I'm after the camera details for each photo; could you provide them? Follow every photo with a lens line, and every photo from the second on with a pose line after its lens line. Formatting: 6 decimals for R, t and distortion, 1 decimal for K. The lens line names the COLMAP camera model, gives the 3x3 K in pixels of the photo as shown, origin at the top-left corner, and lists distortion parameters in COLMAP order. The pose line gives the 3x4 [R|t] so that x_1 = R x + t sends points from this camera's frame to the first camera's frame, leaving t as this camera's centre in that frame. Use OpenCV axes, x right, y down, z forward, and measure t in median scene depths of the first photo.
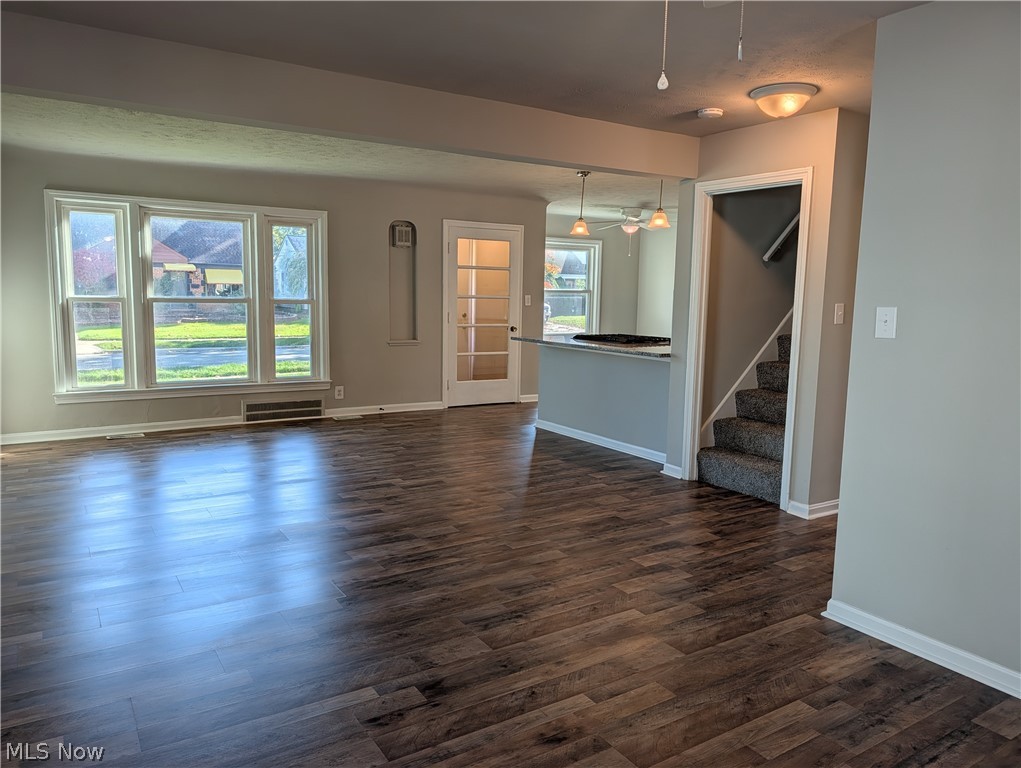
lens RADIAL K [[729.8, 0, 505.3], [0, 729.8, 377.6], [0, 0, 1]] dist [0.029830, -0.023588]
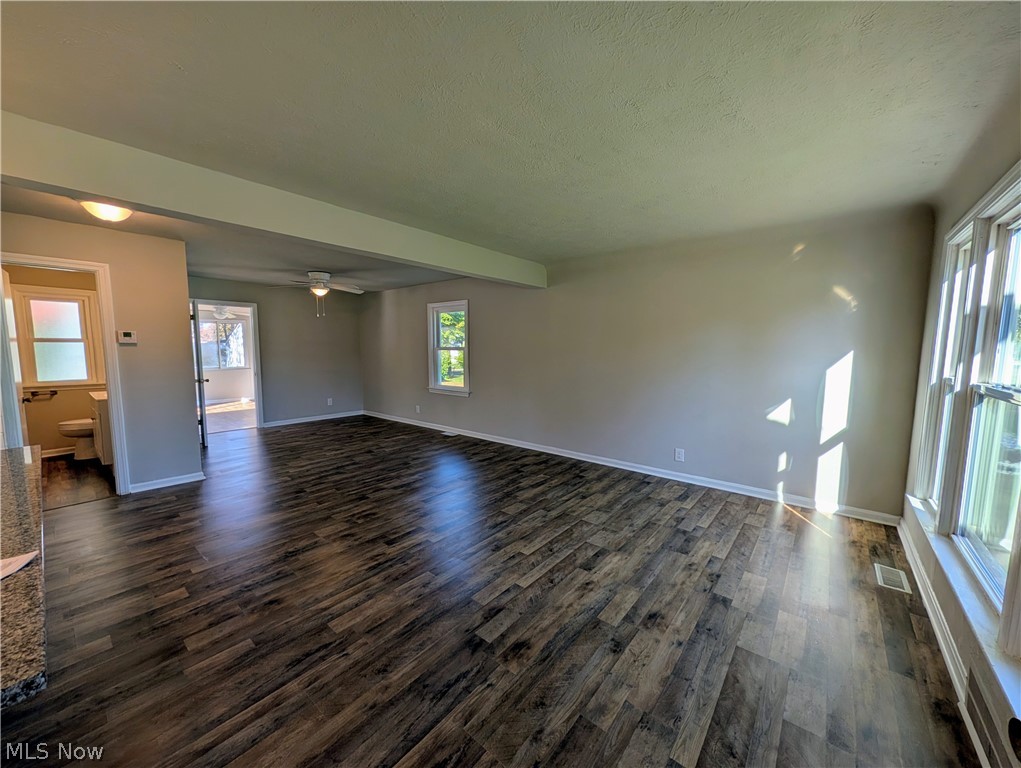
lens RADIAL K [[389.9, 0, 511.6], [0, 389.9, 386.5], [0, 0, 1]] dist [0.000046, 0.000454]
pose [[-0.949811, 0.007705, -0.312731, -0.091991], [-0.060010, 0.976642, 0.206323, -0.209797], [0.307015, 0.214735, -0.927163, 1.672450]]
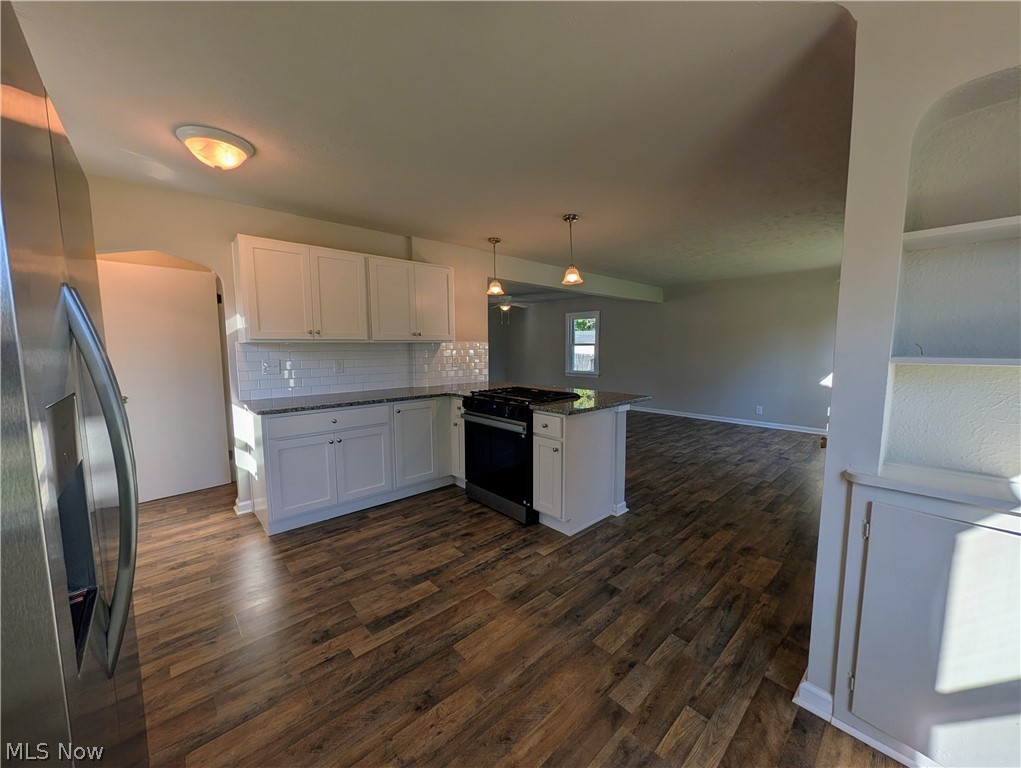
lens RADIAL K [[389.9, 0, 511.3], [0, 389.9, 383.8], [0, 0, 1]] dist [0.000046, 0.000454]
pose [[-0.983689, 0.002054, -0.179864, 0.389543], [-0.036359, 0.977023, 0.210008, -0.248498], [0.176163, 0.213123, -0.961013, 2.163361]]
